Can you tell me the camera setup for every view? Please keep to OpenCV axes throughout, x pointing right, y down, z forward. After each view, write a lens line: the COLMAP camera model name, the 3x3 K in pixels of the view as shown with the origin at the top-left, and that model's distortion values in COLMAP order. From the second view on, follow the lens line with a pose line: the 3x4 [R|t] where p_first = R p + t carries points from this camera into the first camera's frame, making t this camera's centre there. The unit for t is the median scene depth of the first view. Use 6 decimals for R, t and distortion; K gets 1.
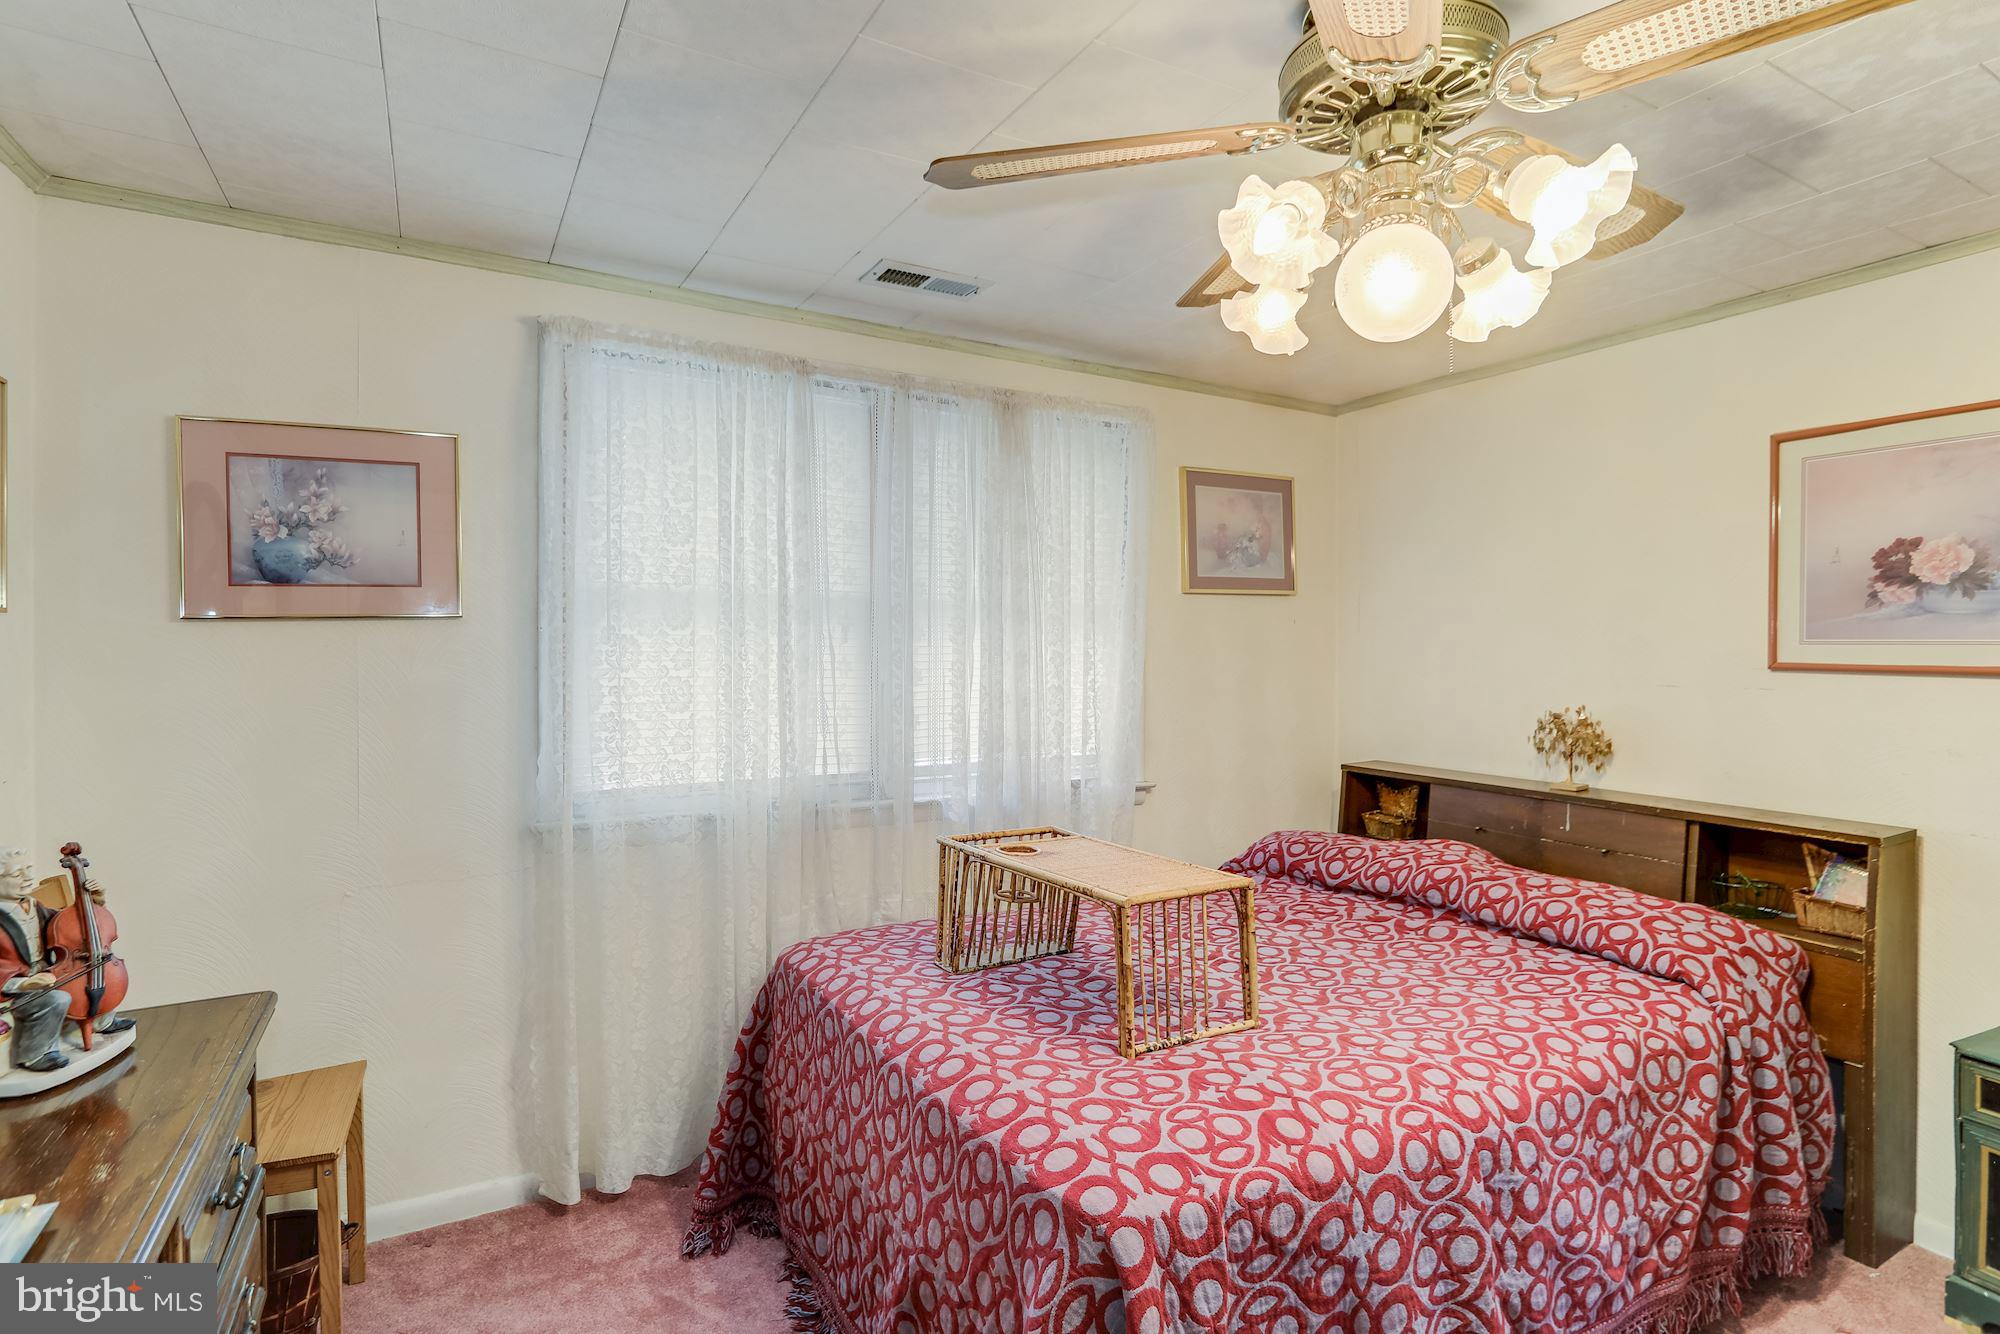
lens RADIAL K [[995.8, 0, 990.7], [0, 995.8, 645.3], [0, 0, 1]] dist [-0.038266, 0.021708]
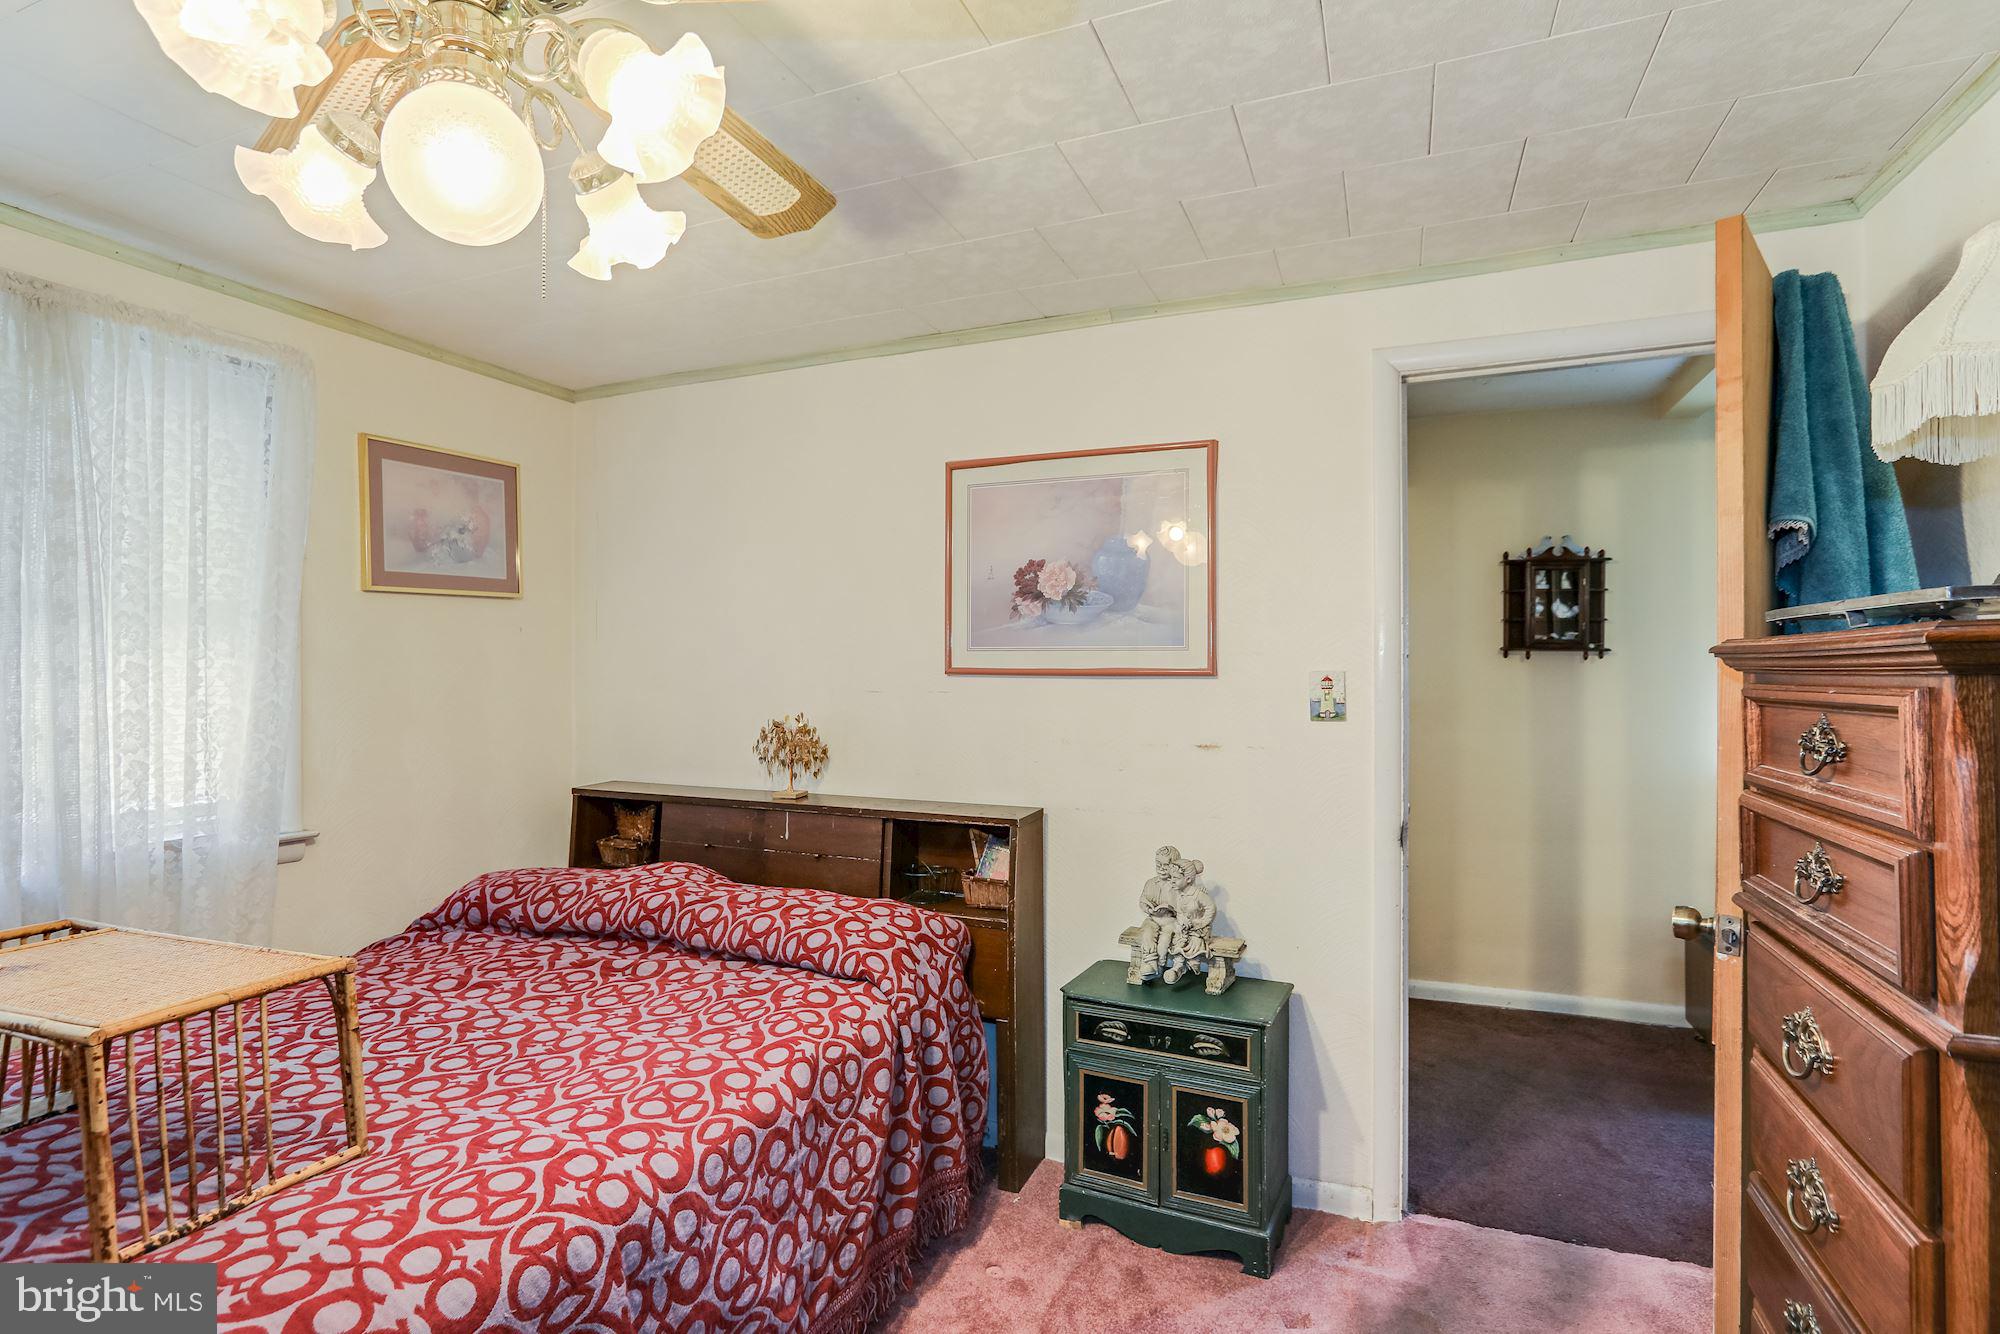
lens RADIAL K [[995.8, 0, 990.7], [0, 995.8, 645.3], [0, 0, 1]] dist [-0.038266, 0.021708]
pose [[0.788125, 0.004894, 0.615495, 0.158942], [0.005655, 0.999869, -0.015192, 0.010408], [-0.615489, 0.015454, 0.787994, 0.094634]]
